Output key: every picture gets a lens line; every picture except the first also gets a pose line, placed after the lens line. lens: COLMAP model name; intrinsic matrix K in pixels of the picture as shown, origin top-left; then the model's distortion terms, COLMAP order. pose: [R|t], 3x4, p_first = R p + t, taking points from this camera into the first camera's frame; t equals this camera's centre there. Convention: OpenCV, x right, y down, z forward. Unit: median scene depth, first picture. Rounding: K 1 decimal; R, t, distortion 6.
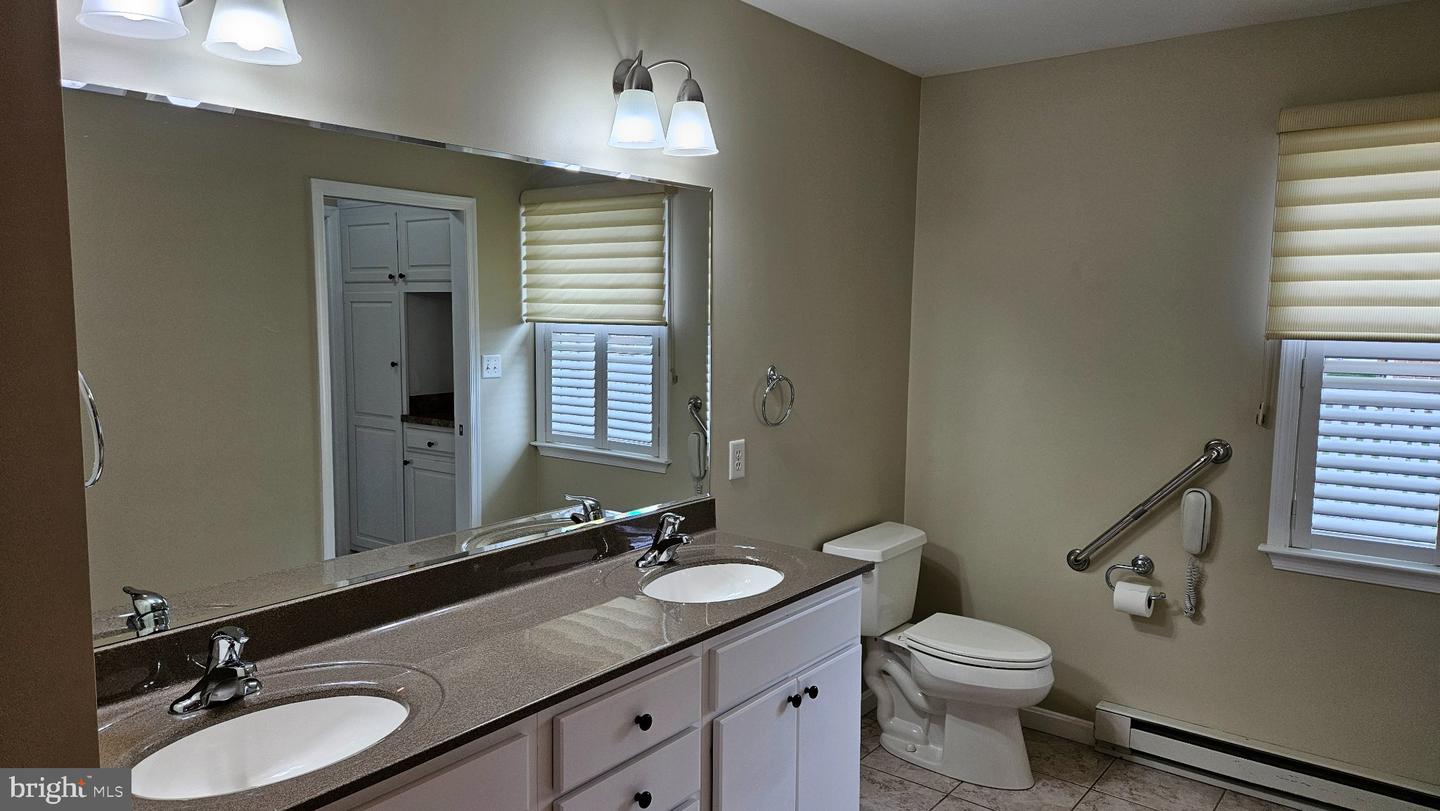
lens RADIAL K [[945.7, 0, 720.0], [0, 945.7, 405.5], [0, 0, 1]] dist [0.058361, -0.002096]
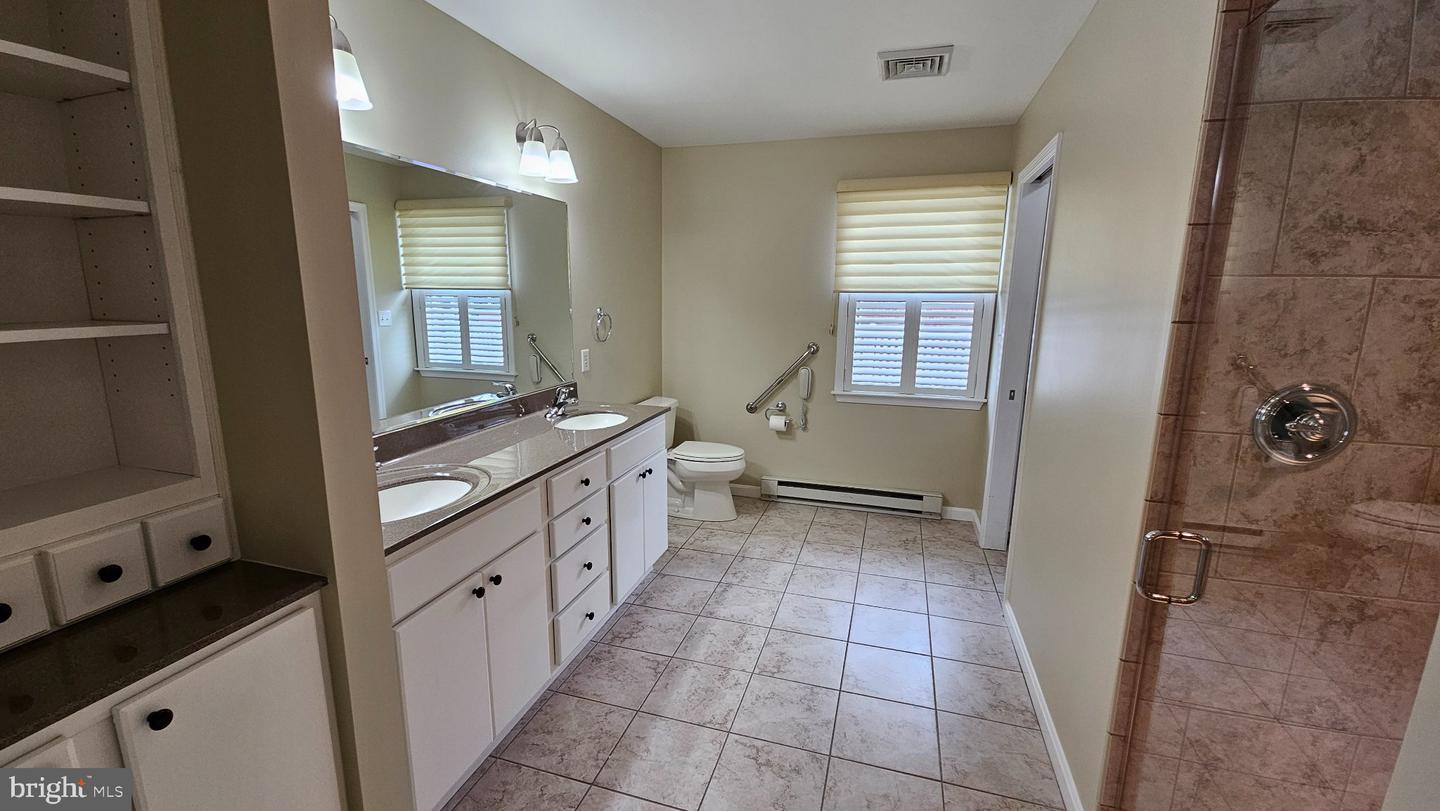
lens RADIAL K [[586.5, 0, 712.2], [0, 586.5, 409.3], [0, 0, 1]] dist [0.001671, -0.000150]
pose [[0.932044, -0.071537, 0.355213, -0.141253], [0.037579, 0.994115, 0.101602, 0.040735], [-0.360391, -0.081348, 0.929248, -0.106694]]
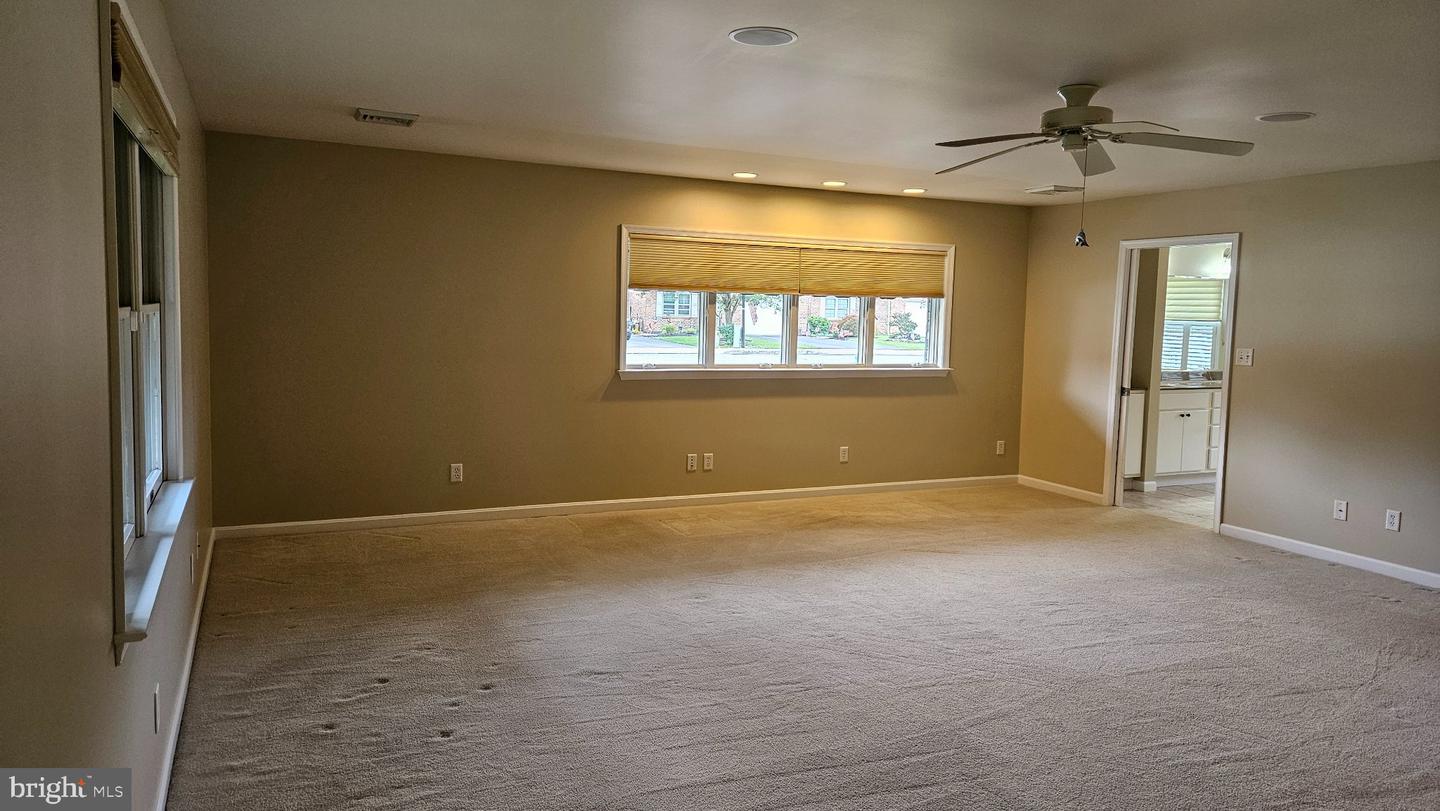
lens RADIAL K [[961.2, 0, 720.5], [0, 961.2, 380.9], [0, 0, 1]] dist [0.102795, -0.085737]
pose [[0.895499, 0.048766, -0.442385, -0.112529], [-0.064134, 0.997744, -0.019837, 0.266259], [0.440419, 0.046136, 0.896606, -2.421432]]
